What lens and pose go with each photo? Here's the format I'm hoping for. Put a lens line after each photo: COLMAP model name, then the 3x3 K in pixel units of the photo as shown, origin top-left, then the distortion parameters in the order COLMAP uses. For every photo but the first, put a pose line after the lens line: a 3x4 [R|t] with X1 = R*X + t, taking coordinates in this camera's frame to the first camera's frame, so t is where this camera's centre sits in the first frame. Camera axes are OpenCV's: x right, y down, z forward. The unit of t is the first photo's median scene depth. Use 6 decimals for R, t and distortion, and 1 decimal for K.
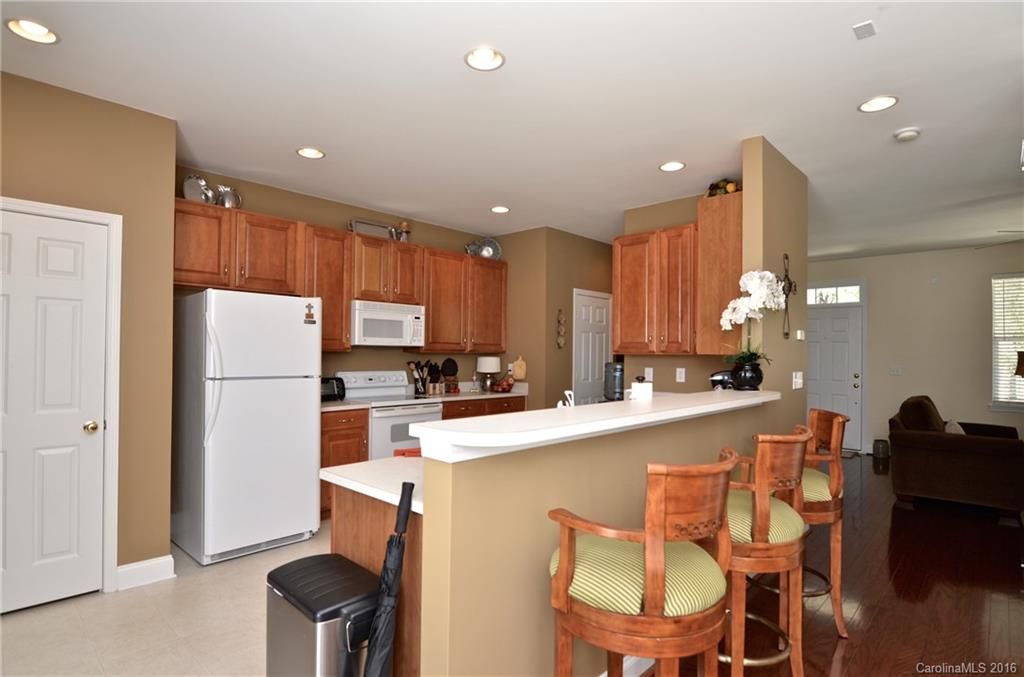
lens RADIAL K [[533.8, 0, 487.0], [0, 533.8, 345.2], [0, 0, 1]] dist [-0.001600, -0.007738]
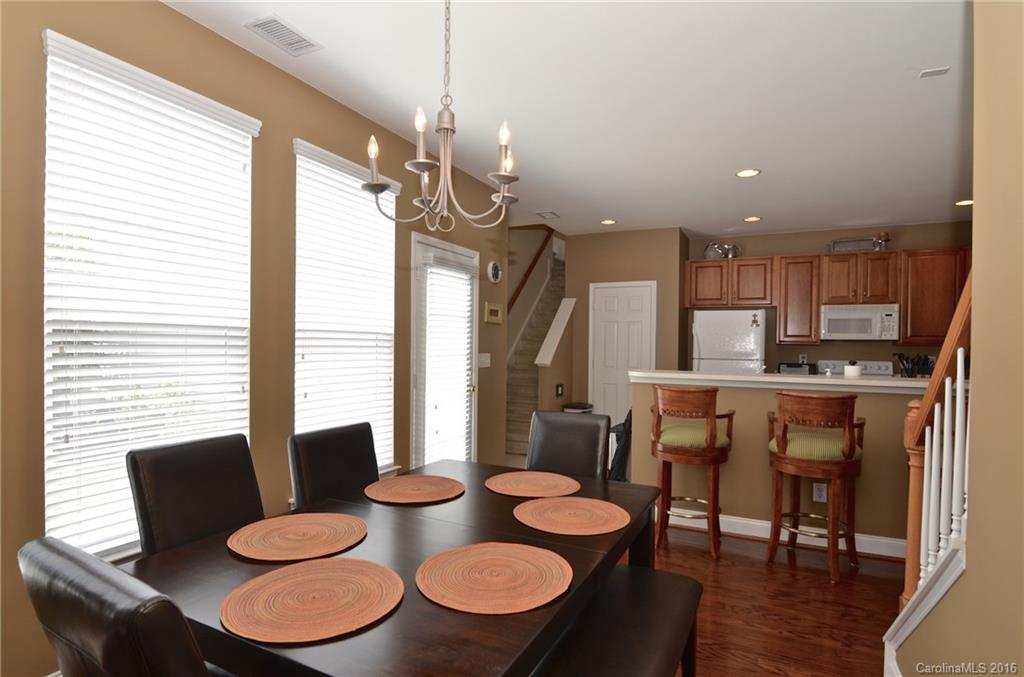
lens RADIAL K [[511.1, 0, 516.5], [0, 511.1, 345.9], [0, 0, 1]] dist [-0.000231, 0.000148]
pose [[0.336411, -0.002221, -0.941713, 0.731586], [0.010711, 0.999942, 0.001468, 0.006111], [0.941654, -0.010580, 0.336415, -0.147969]]
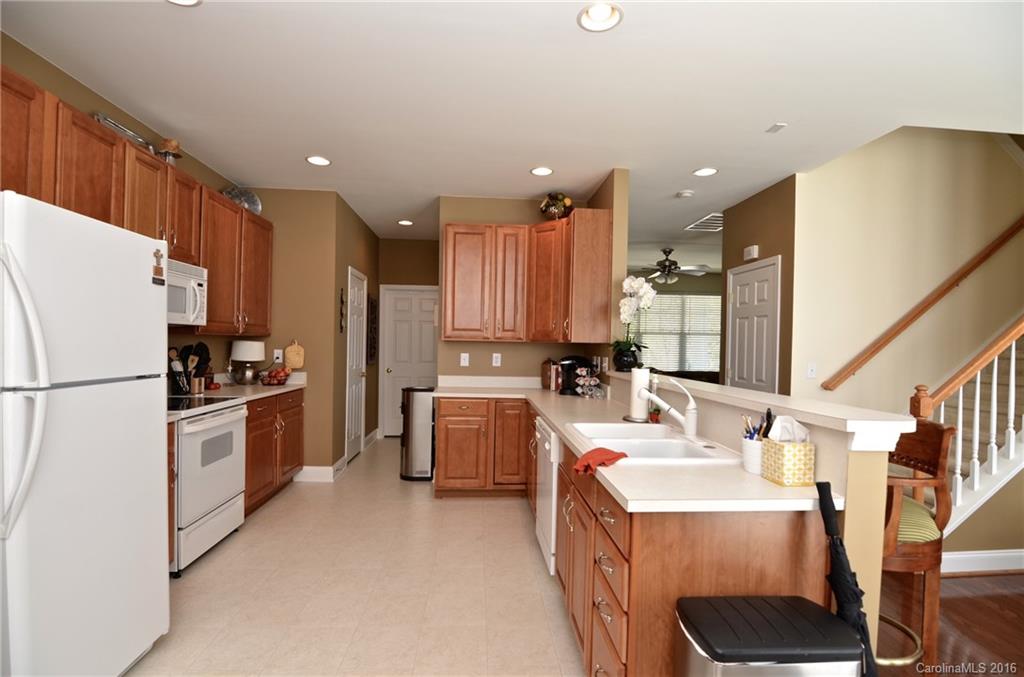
lens RADIAL K [[517.6, 0, 495.5], [0, 517.6, 345.5], [0, 0, 1]] dist [-0.005728, -0.010915]
pose [[0.657208, 0.001780, 0.753707, -0.440361], [-0.027148, 0.999404, 0.021312, 0.003598], [-0.753220, -0.034468, 0.656865, 0.304155]]
